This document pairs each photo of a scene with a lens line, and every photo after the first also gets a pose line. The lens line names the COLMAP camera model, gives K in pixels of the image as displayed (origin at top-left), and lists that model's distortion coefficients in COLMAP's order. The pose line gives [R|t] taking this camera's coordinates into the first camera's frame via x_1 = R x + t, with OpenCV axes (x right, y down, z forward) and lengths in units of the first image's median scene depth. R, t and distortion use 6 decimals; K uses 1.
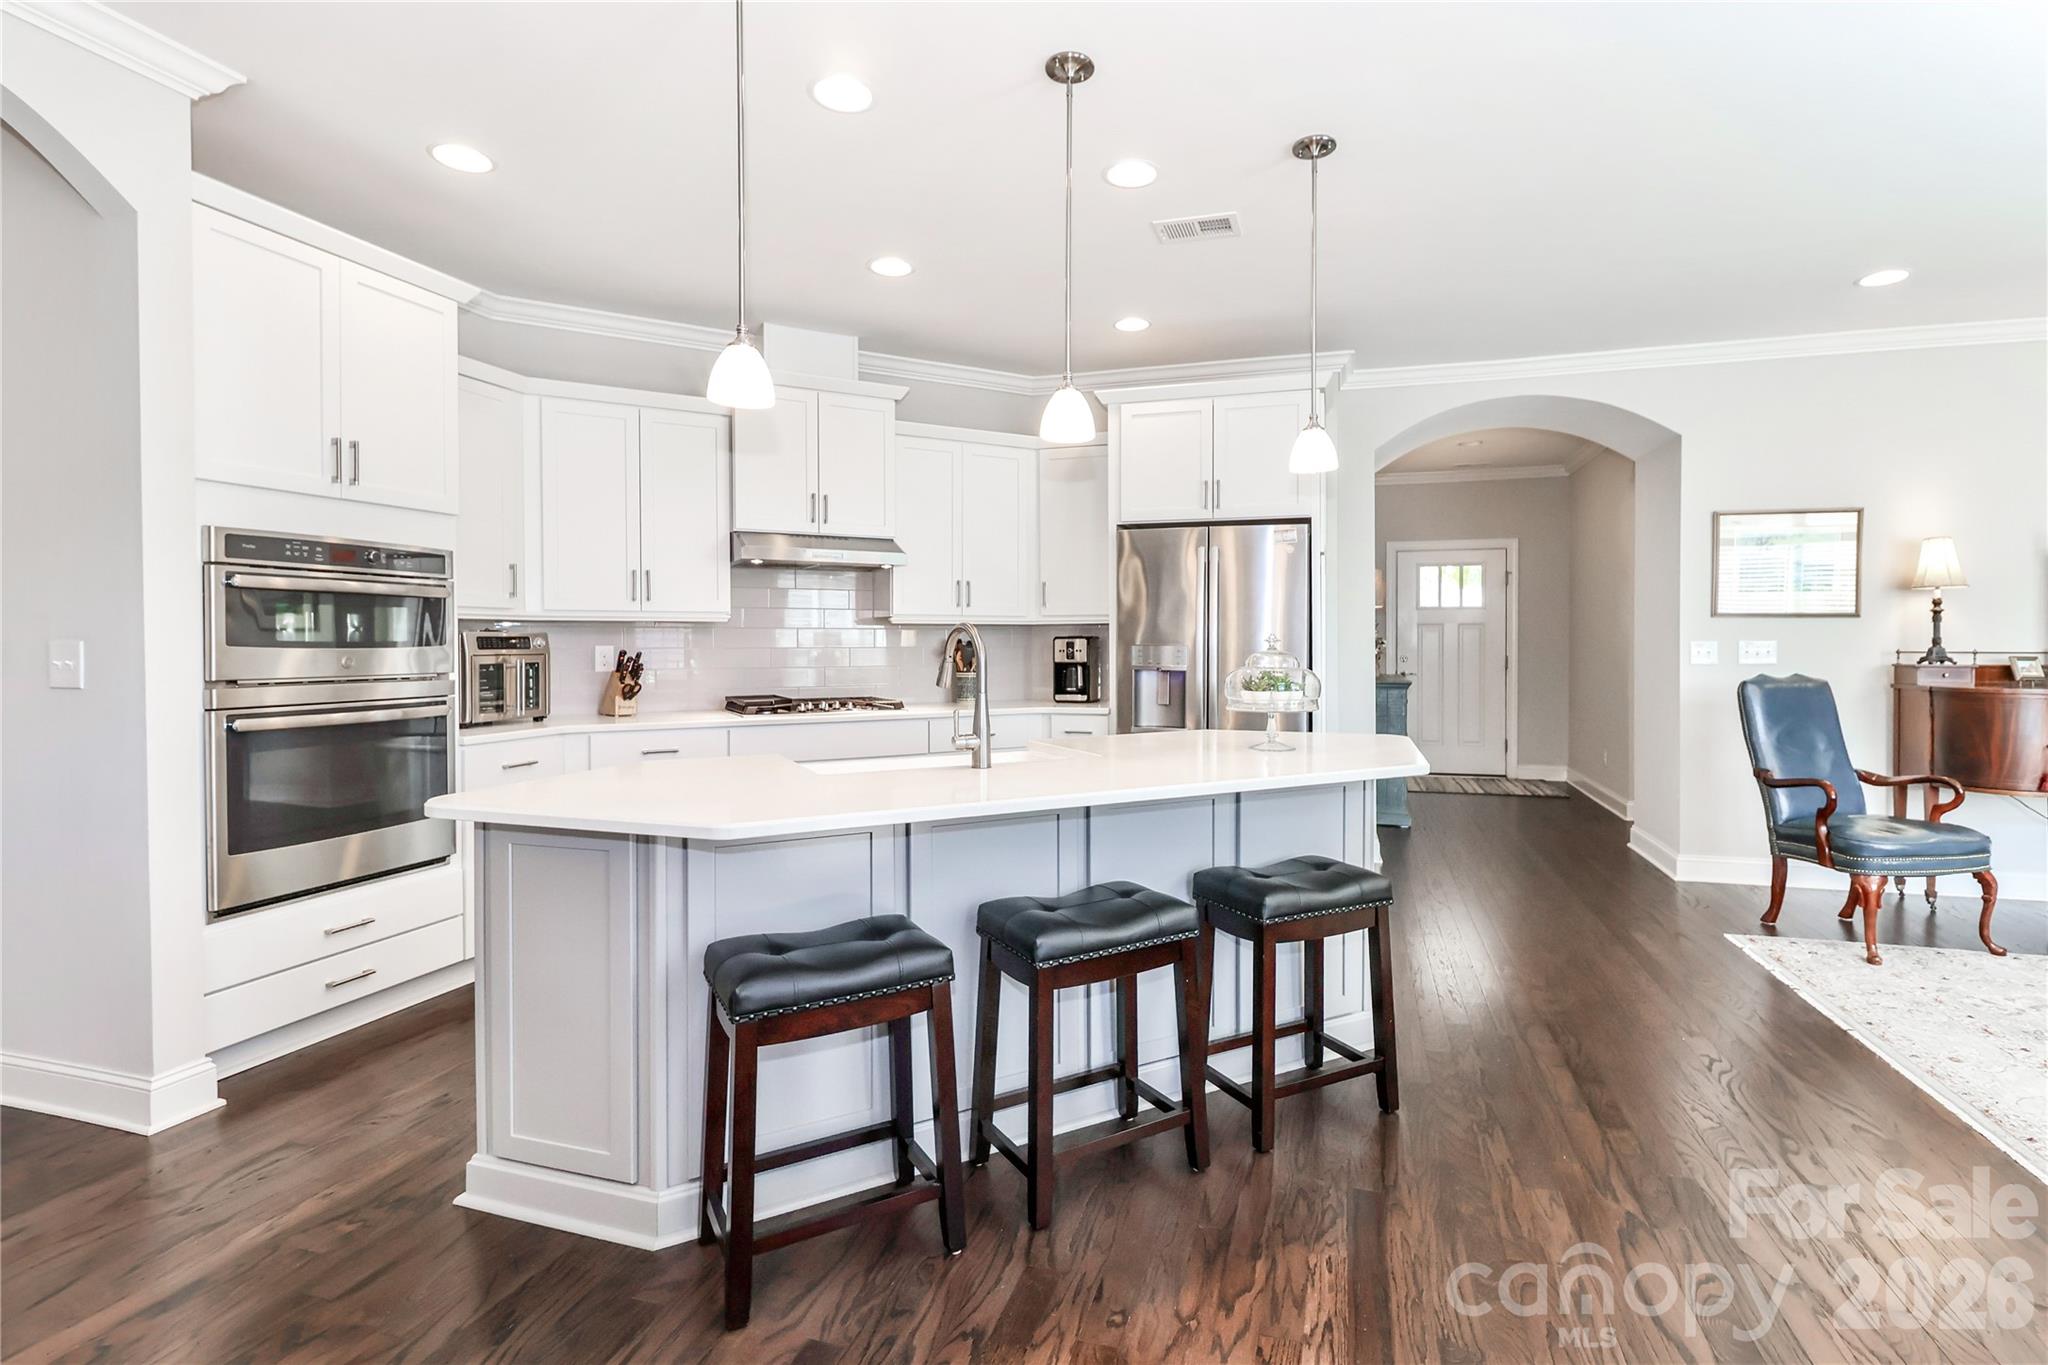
lens RADIAL K [[949.7, 0, 1058.6], [0, 949.7, 656.9], [0, 0, 1]] dist [0.021182, -0.011253]
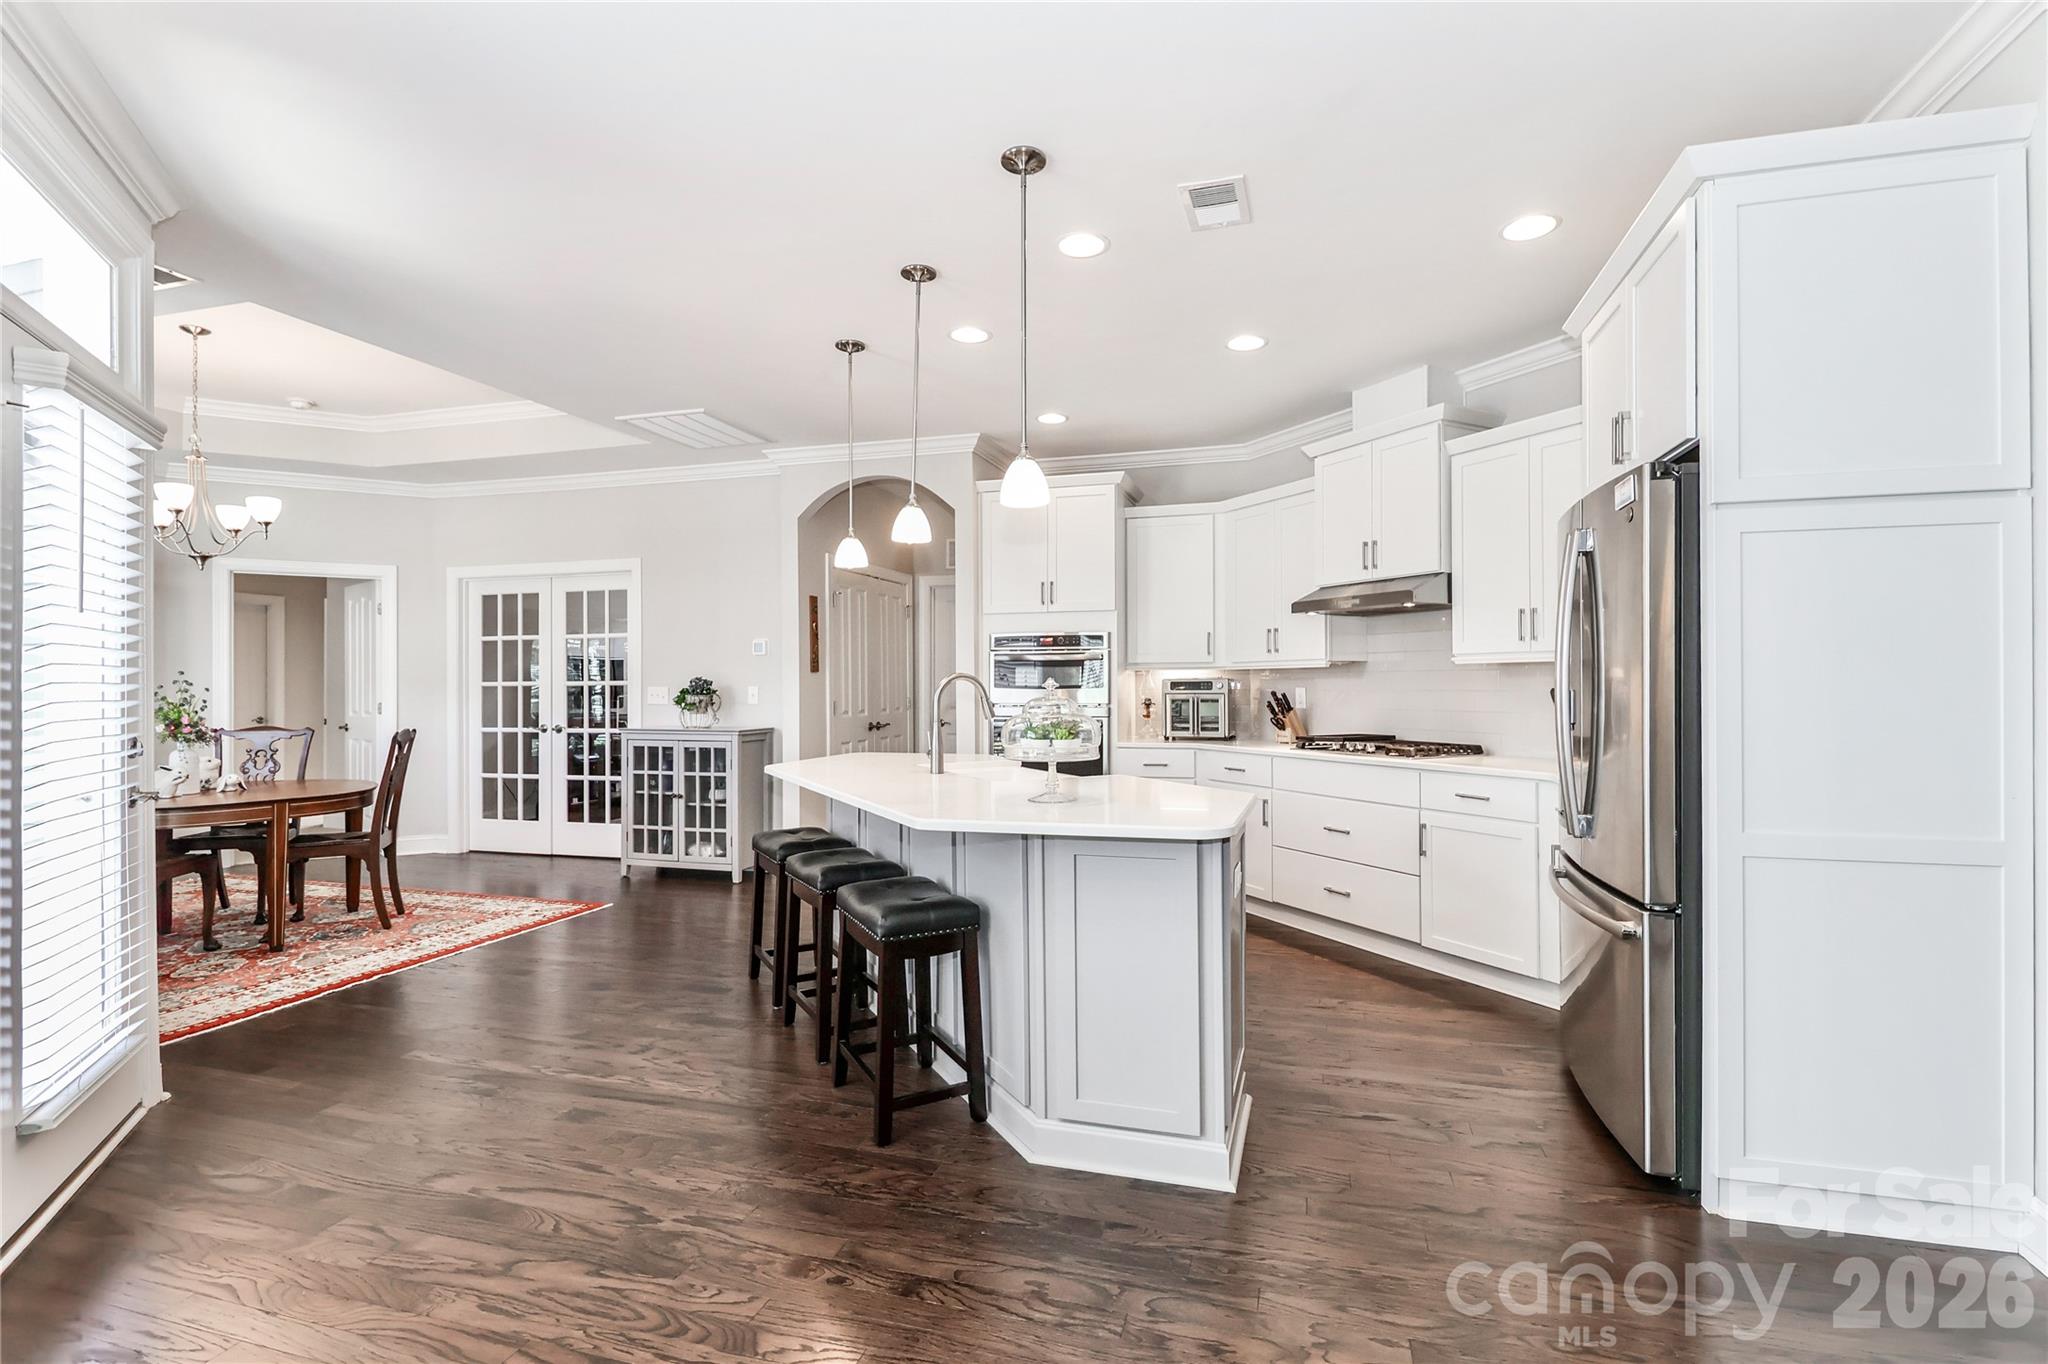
lens RADIAL K [[949.7, 0, 1049.5], [0, 949.7, 681.1], [0, 0, 1]] dist [0.021182, -0.011253]
pose [[0.002461, -0.006737, -0.999974, 0.774198], [-0.014663, 0.999870, -0.006772, -0.008238], [0.999889, 0.014679, 0.002362, 0.659286]]
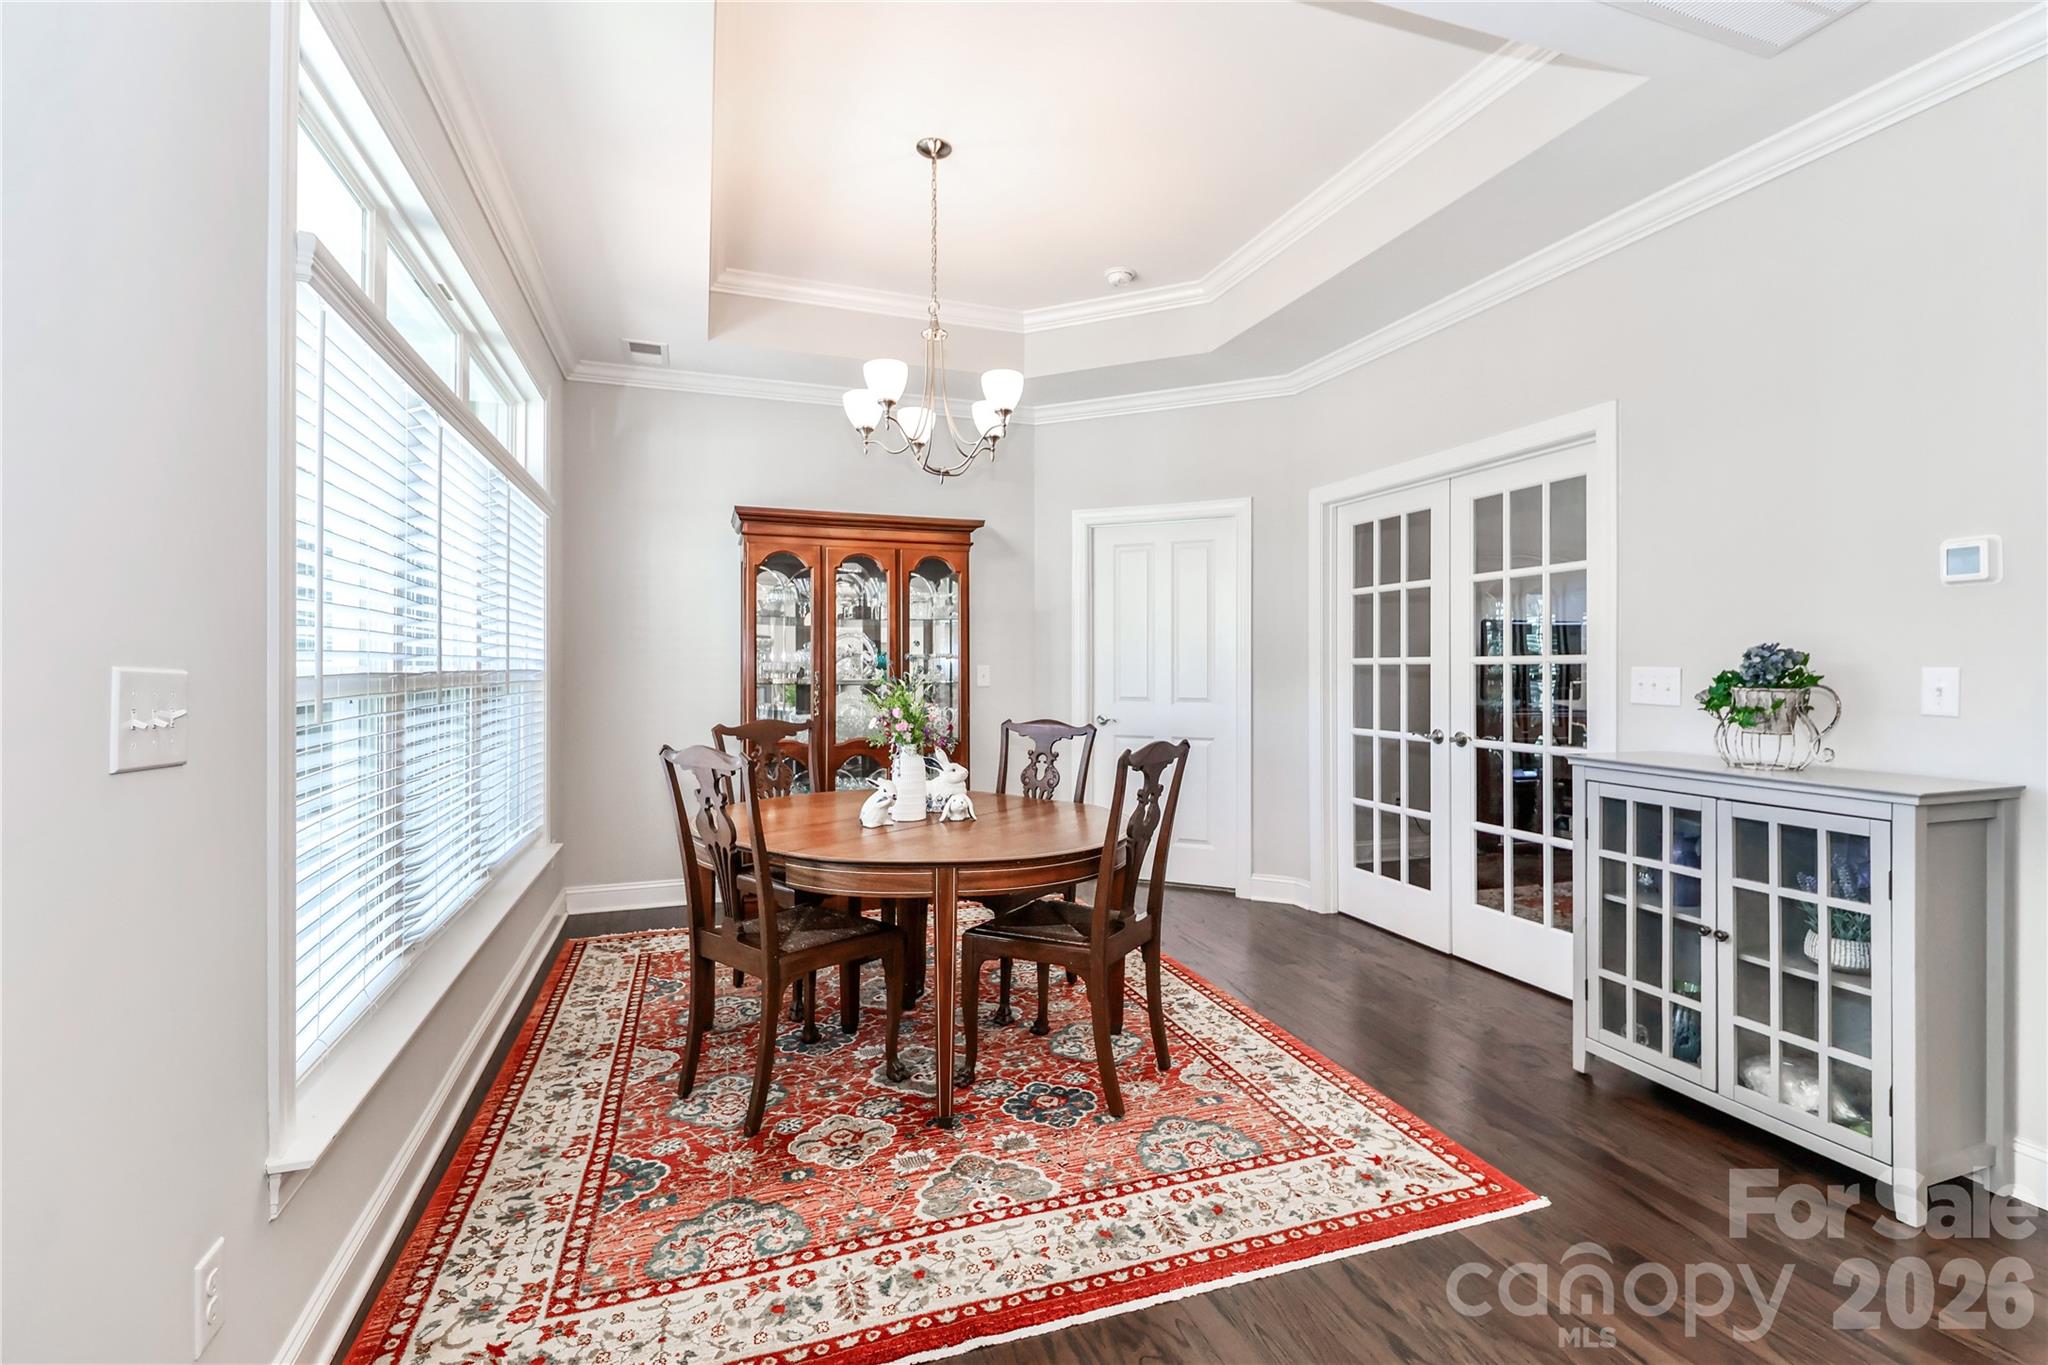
lens RADIAL K [[949.7, 0, 1045.2], [0, 949.7, 670.4], [0, 0, 1]] dist [0.021182, -0.011253]
pose [[-0.801793, 0.001418, -0.597600, 0.062098], [-0.011596, 0.999772, 0.017930, -0.005307], [0.597490, 0.021306, -0.801594, 0.345900]]
